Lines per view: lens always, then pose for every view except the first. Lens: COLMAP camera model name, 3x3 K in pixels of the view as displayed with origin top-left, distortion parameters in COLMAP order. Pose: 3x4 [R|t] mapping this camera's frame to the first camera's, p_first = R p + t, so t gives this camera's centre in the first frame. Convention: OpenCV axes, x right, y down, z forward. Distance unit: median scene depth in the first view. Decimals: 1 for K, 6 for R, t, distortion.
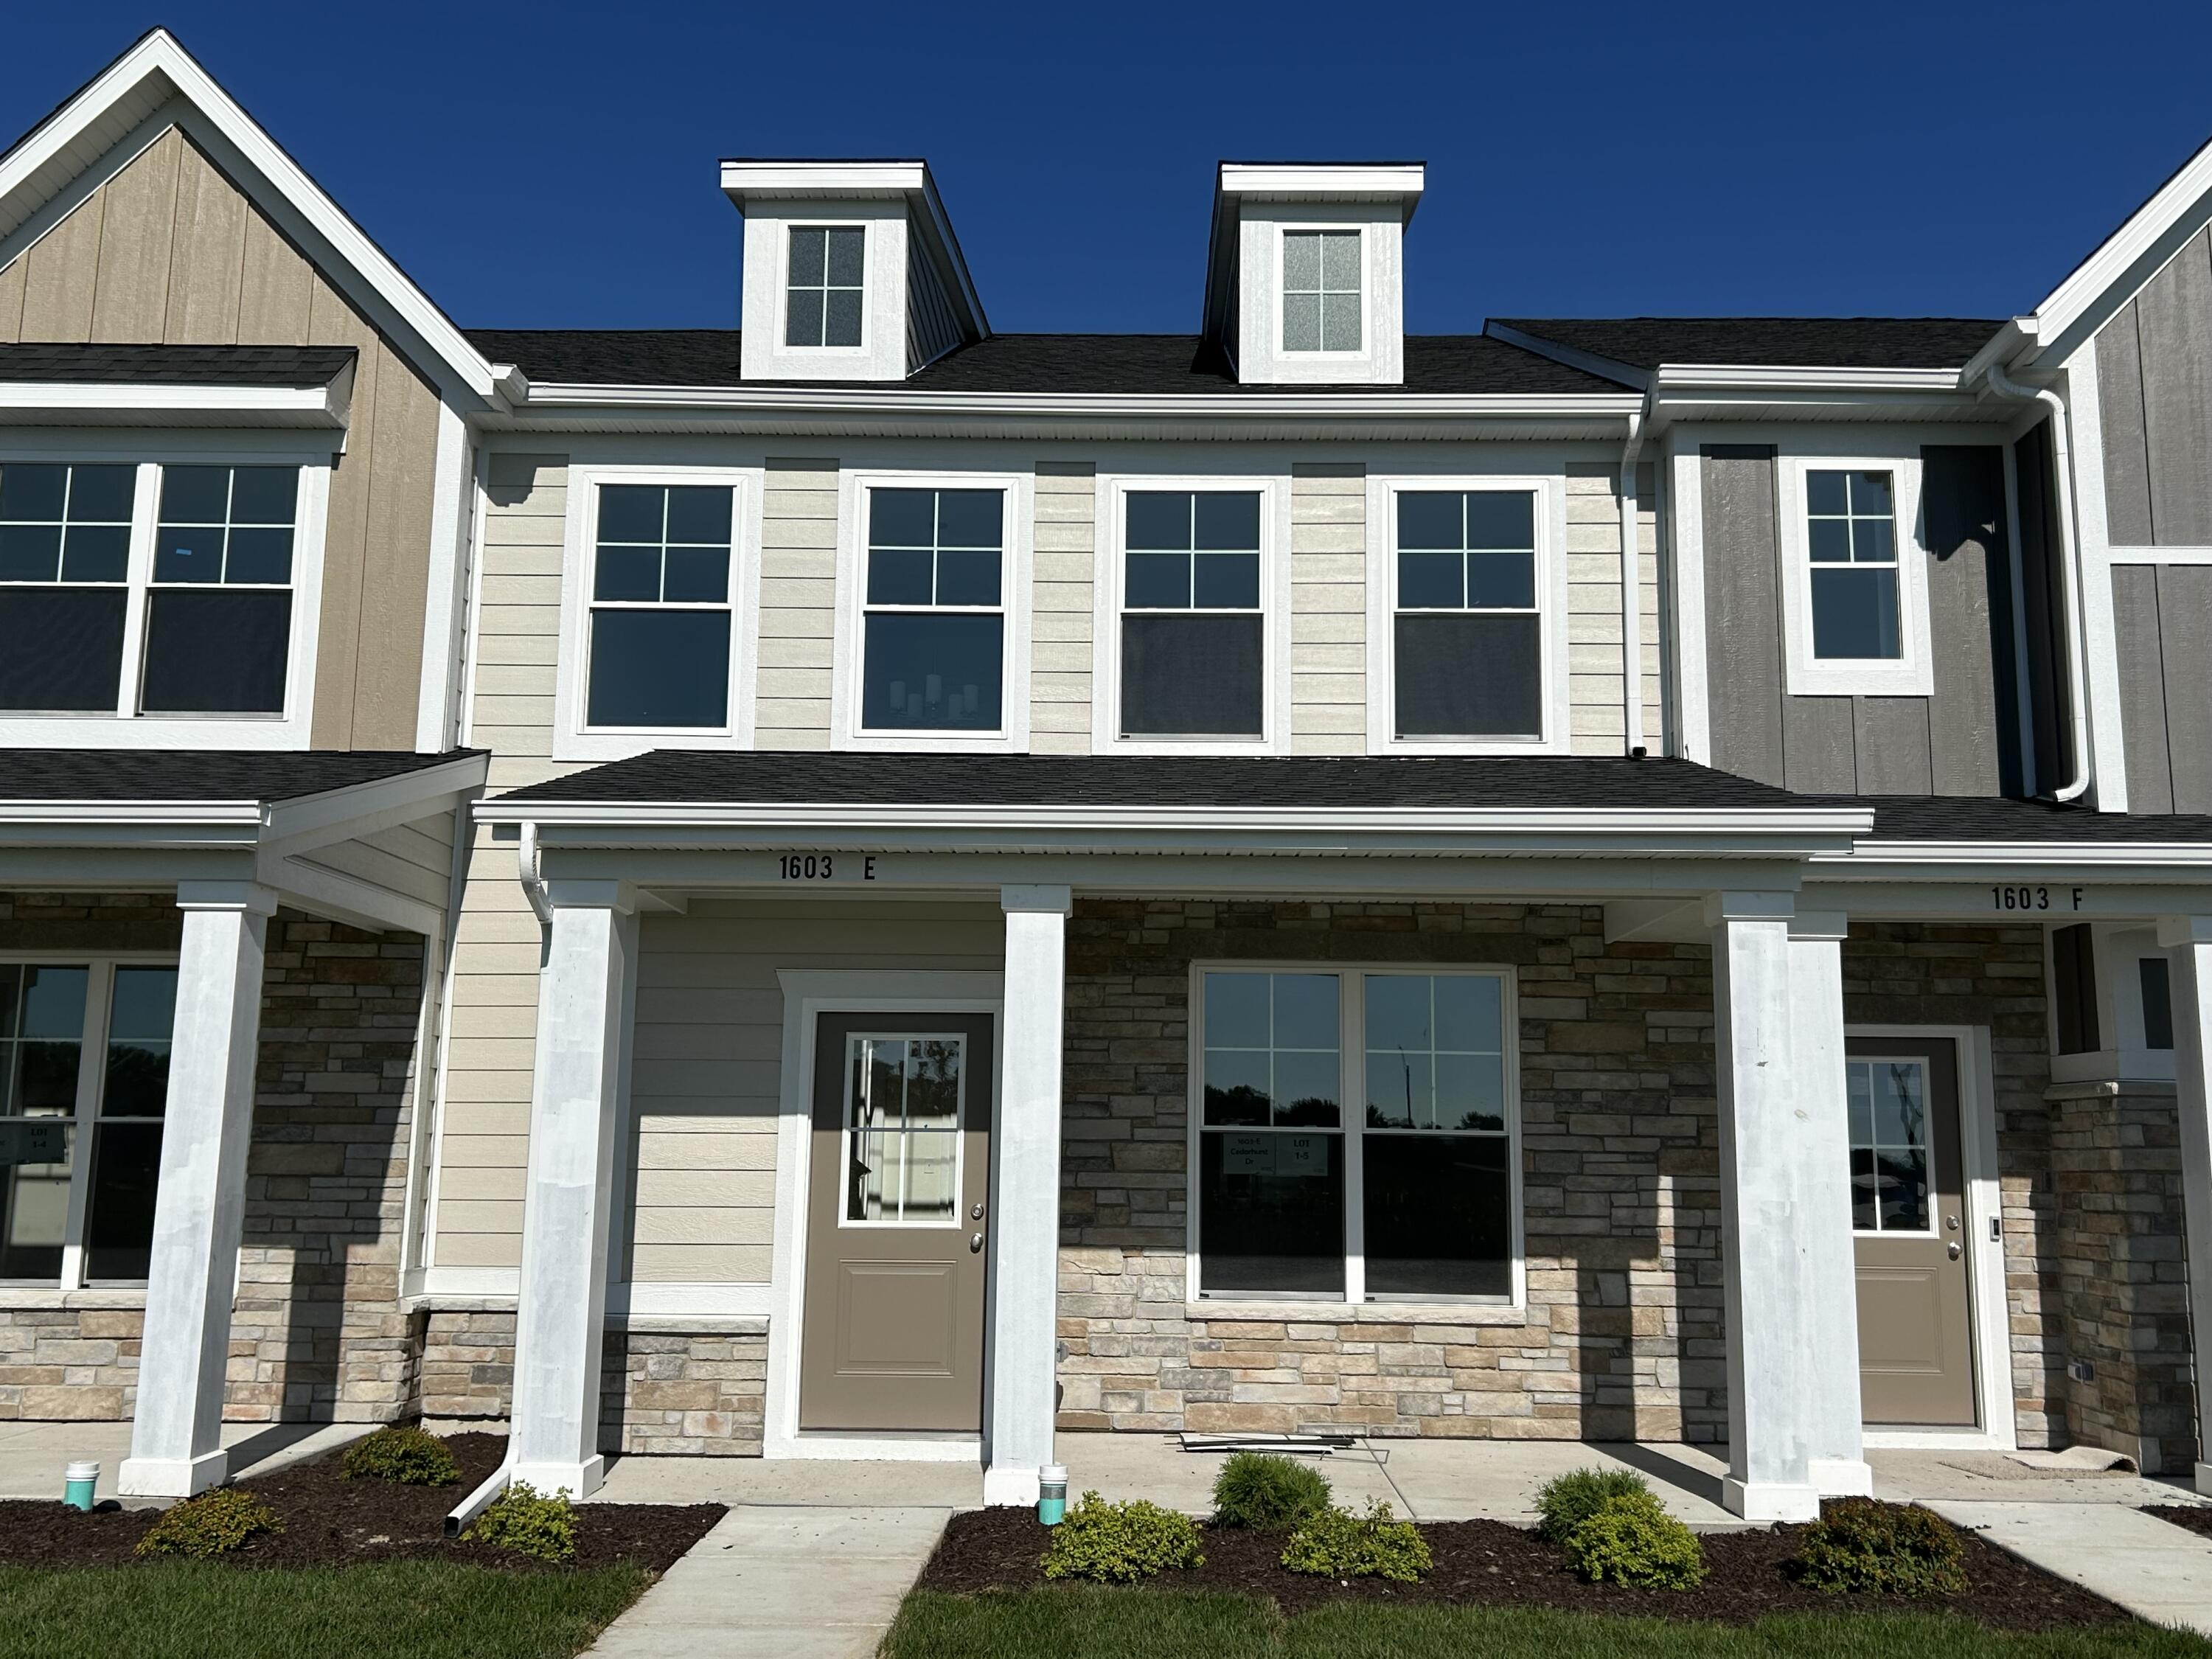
lens RADIAL K [[1972.9, 0, 1107.7], [0, 1972.9, 858.2], [0, 0, 1]] dist [0.056781, -0.091926]
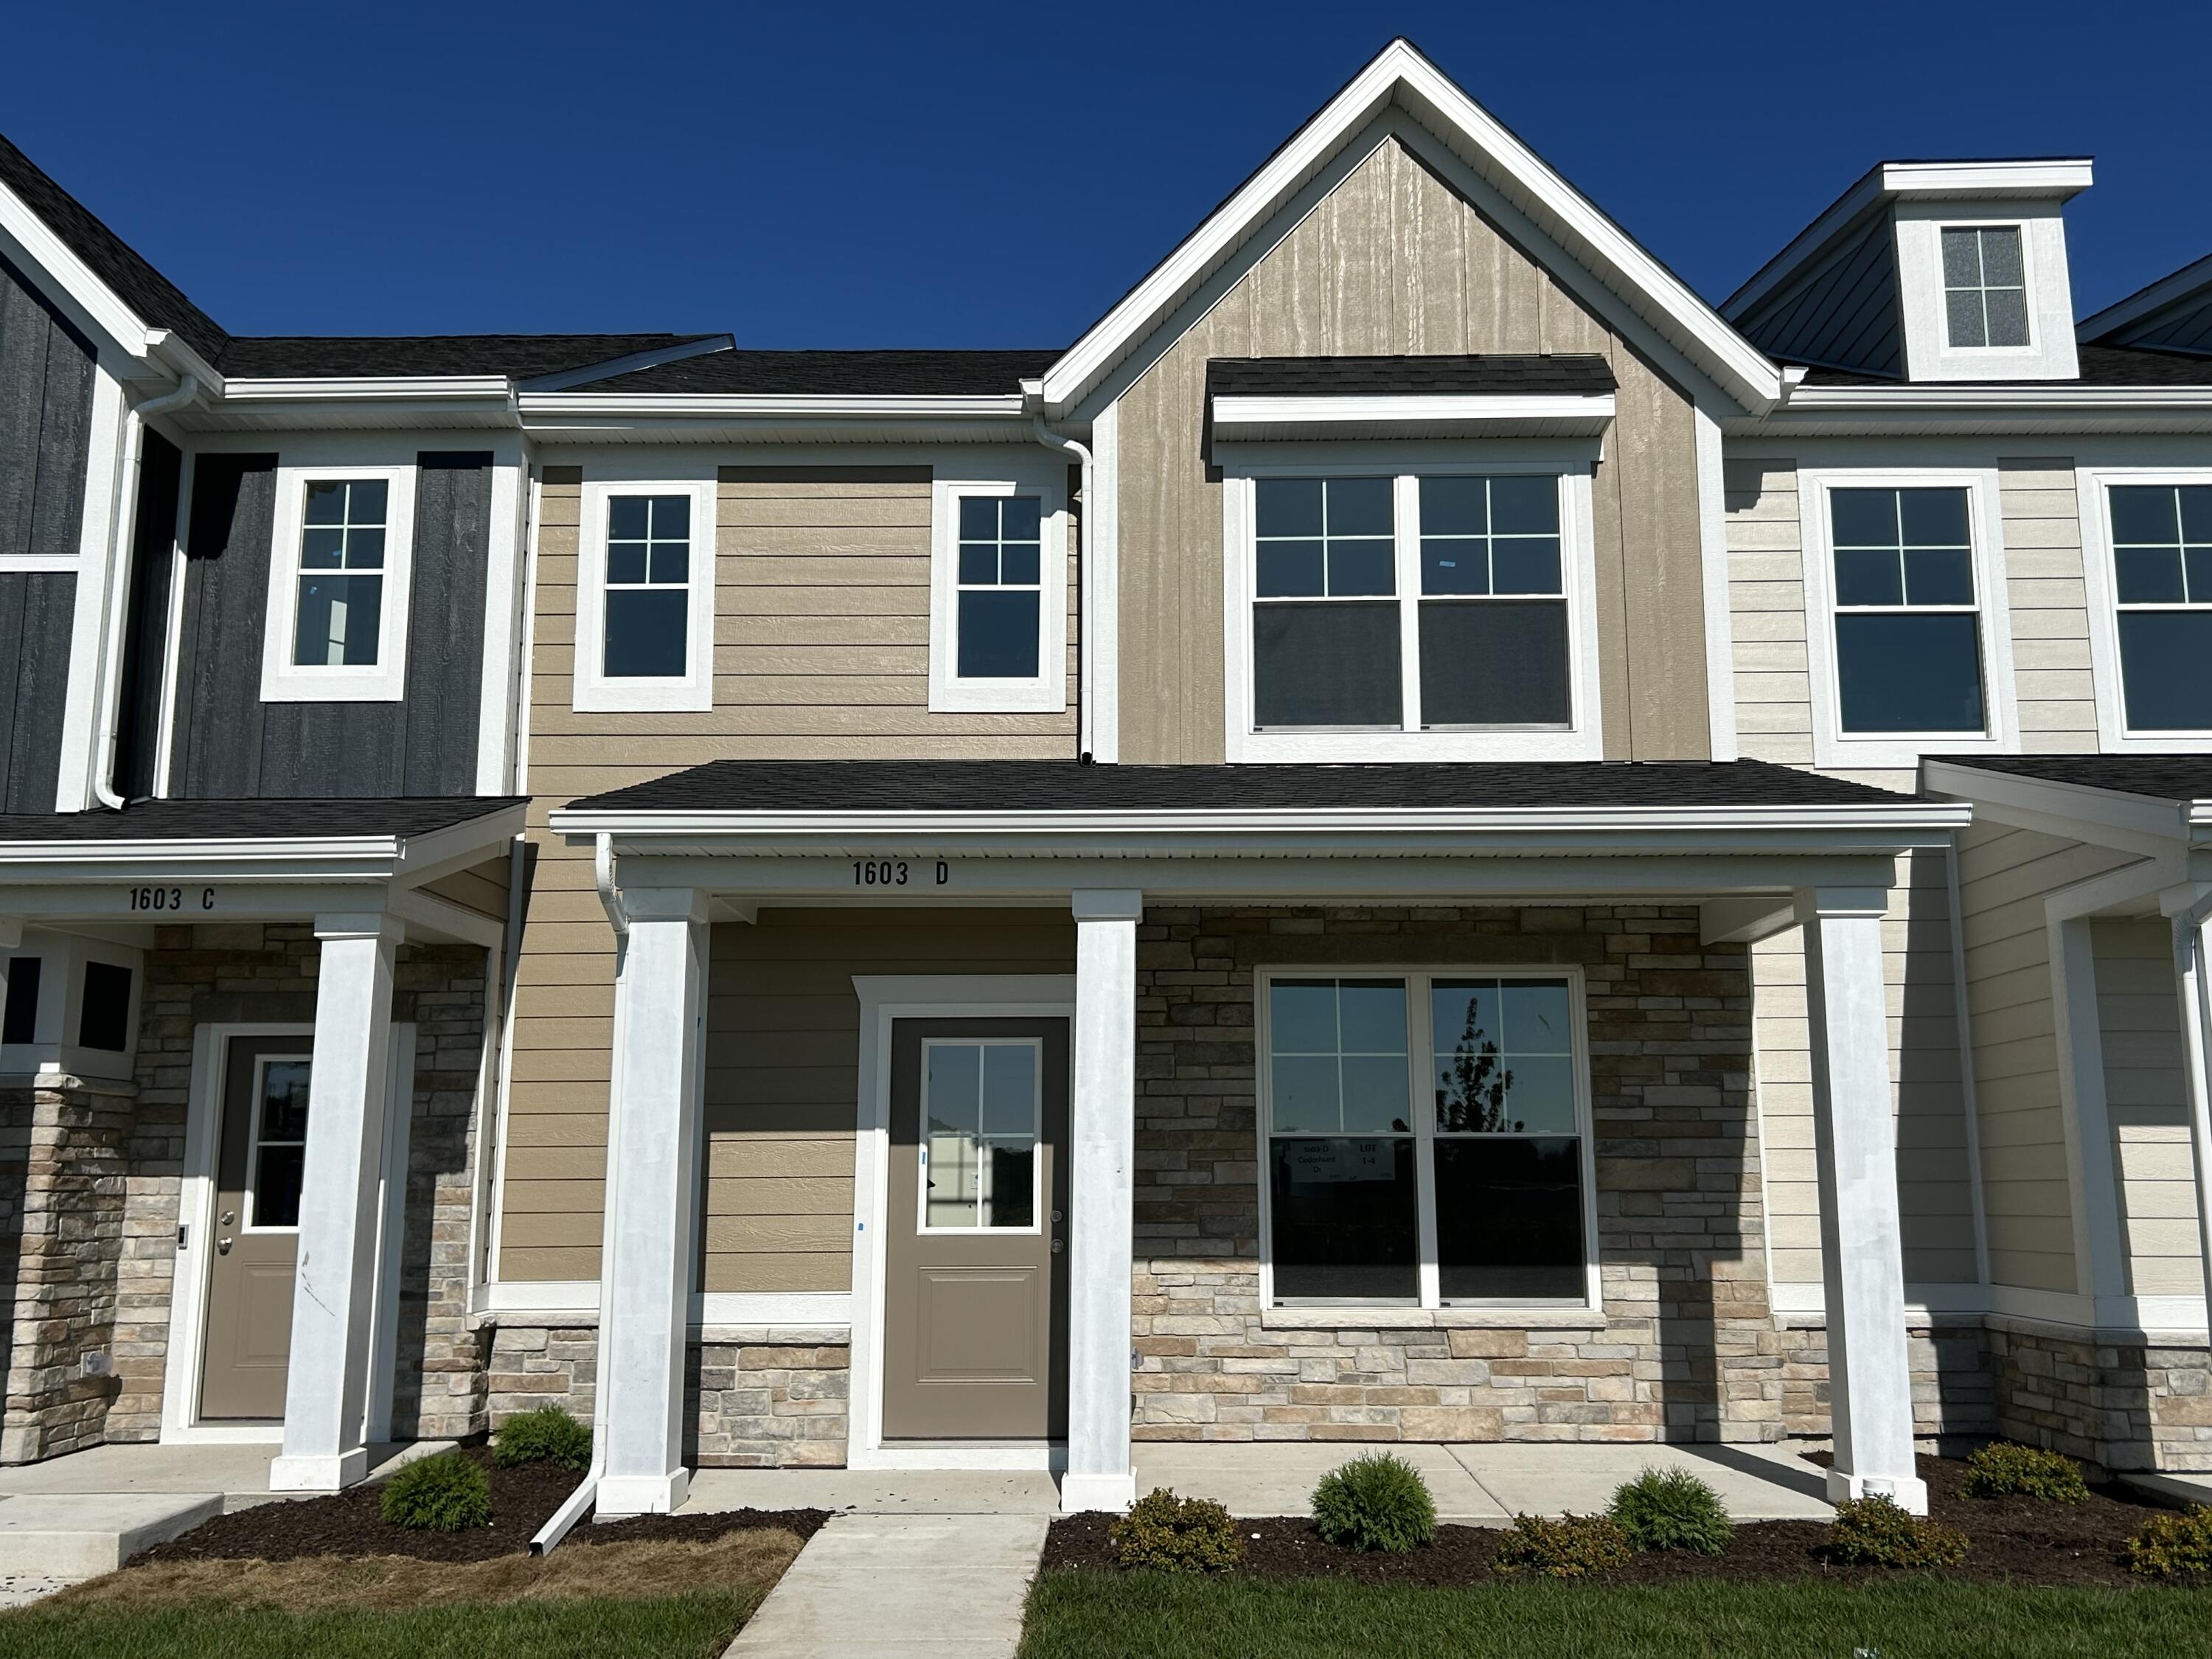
lens RADIAL K [[1981.2, 0, 1106.0], [0, 1981.2, 829.5], [0, 0, 1]] dist [0.057655, -0.141093]
pose [[0.999838, -0.012427, -0.013057, -0.613520], [0.012193, 0.999766, -0.017880, -0.004910], [0.013276, 0.017718, 0.999755, 0.004836]]
